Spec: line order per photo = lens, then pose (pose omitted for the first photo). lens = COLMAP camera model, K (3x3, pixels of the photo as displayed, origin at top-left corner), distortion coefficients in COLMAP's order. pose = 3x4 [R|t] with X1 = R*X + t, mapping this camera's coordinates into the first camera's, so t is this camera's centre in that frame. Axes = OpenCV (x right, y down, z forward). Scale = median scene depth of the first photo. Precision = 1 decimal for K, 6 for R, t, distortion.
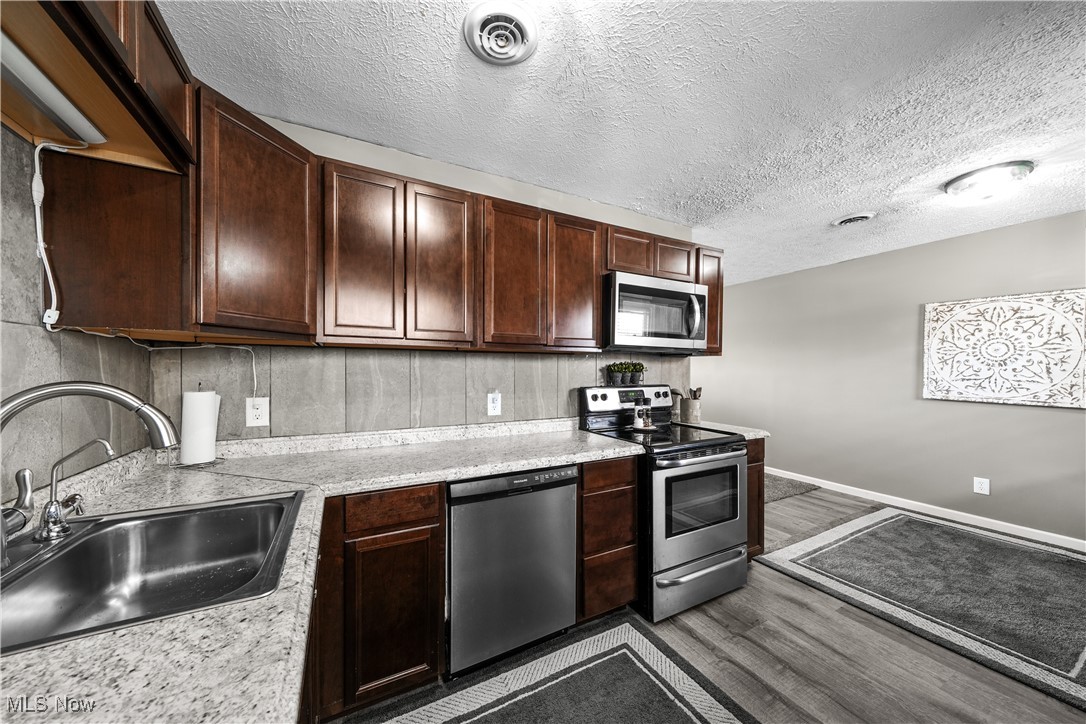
lens RADIAL K [[368.9, 0, 539.3], [0, 368.9, 370.0], [0, 0, 1]] dist [0.001607, -0.000683]
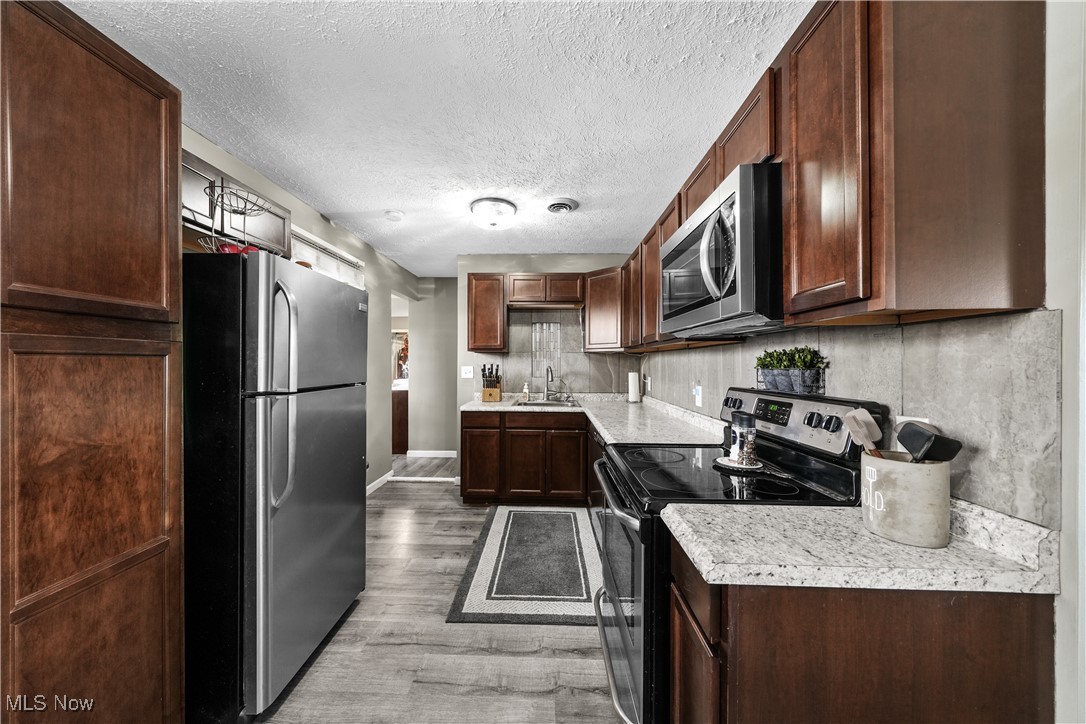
lens RADIAL K [[368.9, 0, 538.0], [0, 368.9, 363.6], [0, 0, 1]] dist [0.001607, -0.000683]
pose [[-0.488884, -0.007633, -0.872316, 1.285585], [-0.012802, 0.999917, -0.001575, 0.008083], [0.872255, 0.010398, -0.488941, 1.374177]]
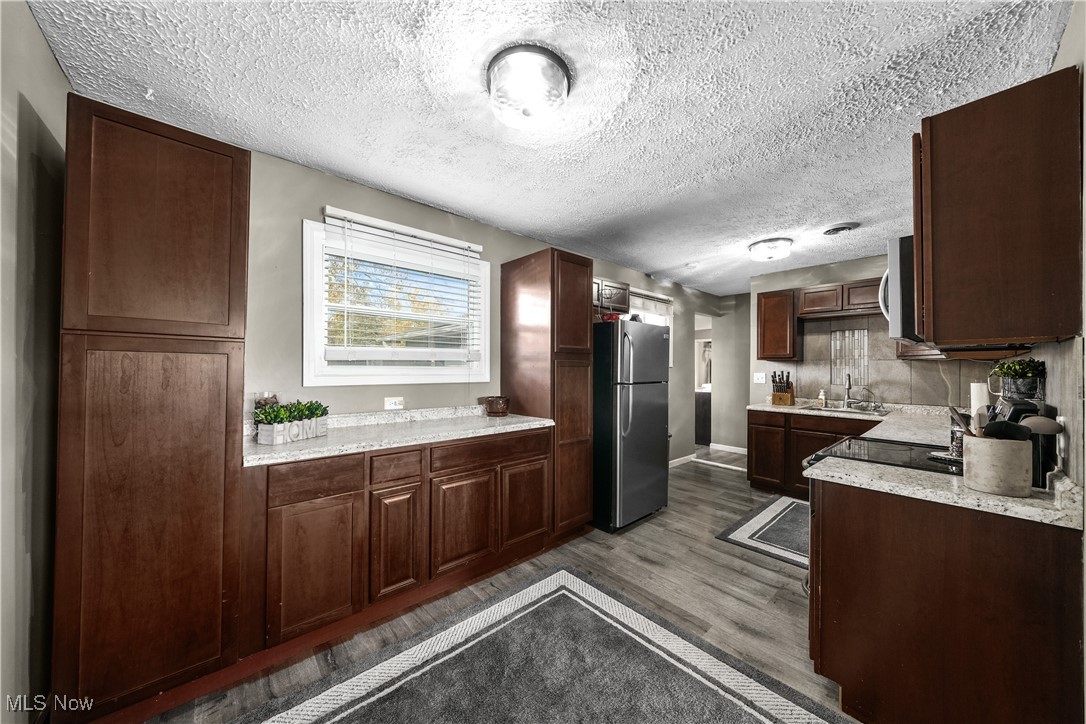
lens RADIAL K [[368.9, 0, 540.6], [0, 368.9, 365.4], [0, 0, 1]] dist [0.001607, -0.000683]
pose [[-0.969974, -0.016486, -0.242651, 1.635966], [-0.016835, 0.999858, -0.000635, 0.001020], [0.242627, 0.003469, -0.970113, 2.013338]]
